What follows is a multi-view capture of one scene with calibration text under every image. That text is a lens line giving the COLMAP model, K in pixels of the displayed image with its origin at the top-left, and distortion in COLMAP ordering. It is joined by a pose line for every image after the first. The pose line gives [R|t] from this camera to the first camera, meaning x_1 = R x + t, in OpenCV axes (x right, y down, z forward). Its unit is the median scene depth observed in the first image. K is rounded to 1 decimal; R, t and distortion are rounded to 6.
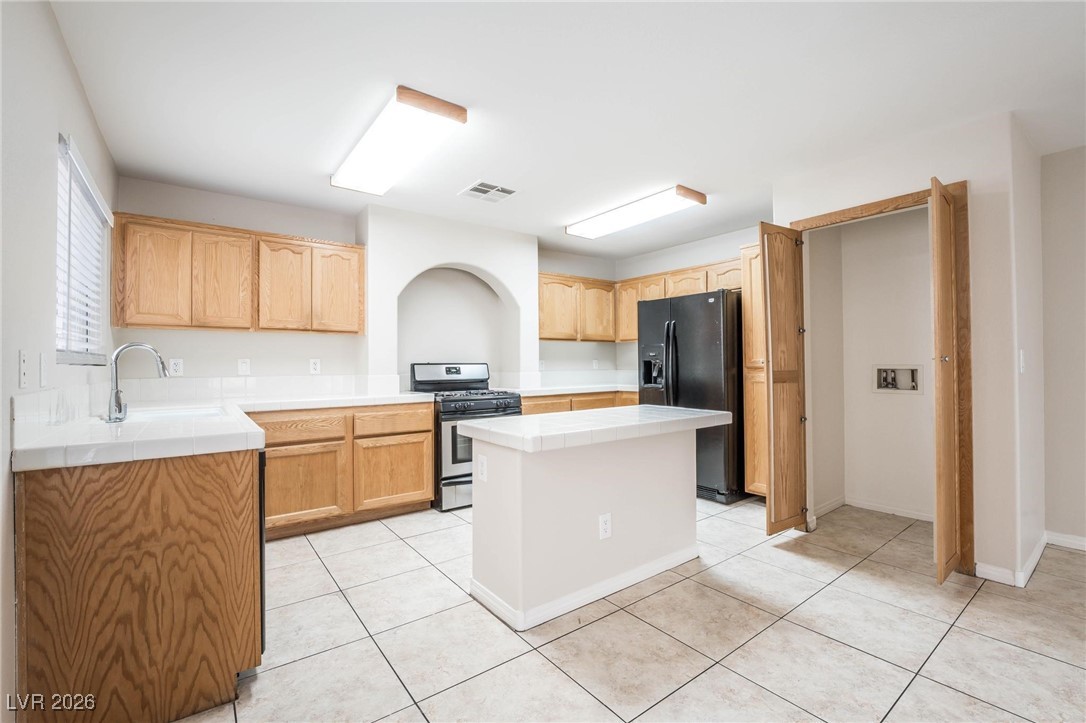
lens RADIAL K [[466.0, 0, 543.0], [0, 466.0, 361.5], [0, 0, 1]] dist [-0.020243, 0.000951]
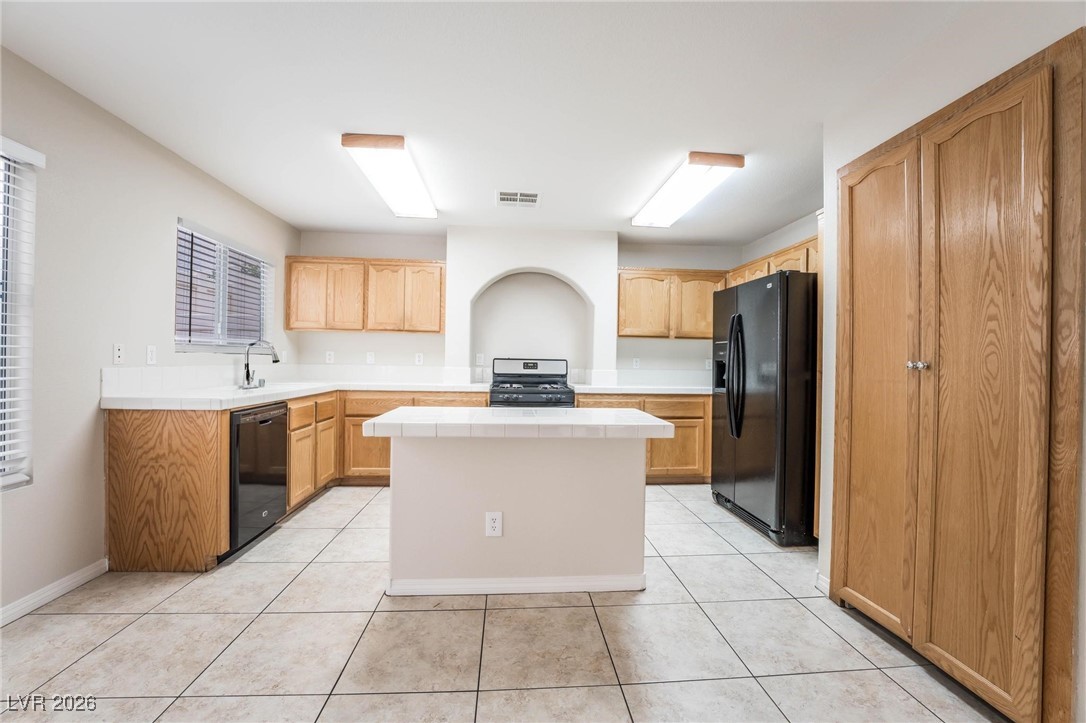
lens RADIAL K [[438.3, 0, 543.0], [0, 438.3, 361.5], [0, 0, 1]] dist [-0.023655, 0.000327]
pose [[0.842404, 0.023587, -0.538330, 0.557189], [-0.020786, 0.999720, 0.011276, -0.003507], [0.538446, 0.001691, 0.842658, 0.211519]]
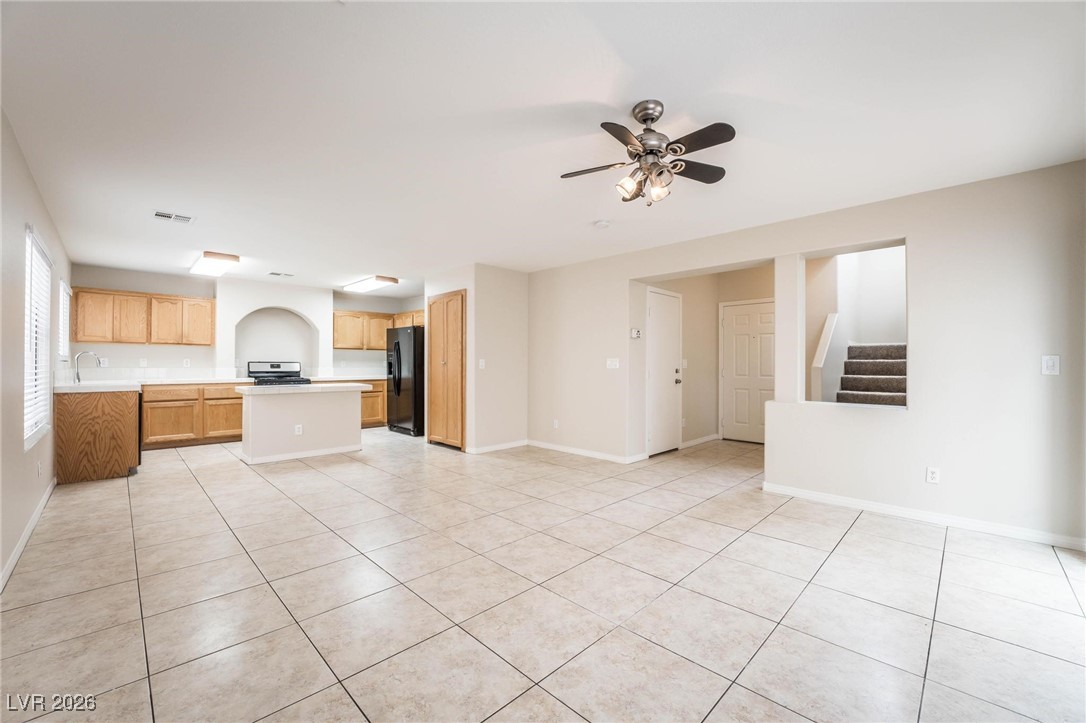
lens RADIAL K [[438.3, 0, 543.0], [0, 438.3, 361.5], [0, 0, 1]] dist [-0.023655, 0.000327]
pose [[0.990164, 0.012124, 0.139385, 0.838224], [-0.012143, 0.999926, -0.000717, -0.013224], [-0.139384, -0.000982, 0.990238, -1.113249]]
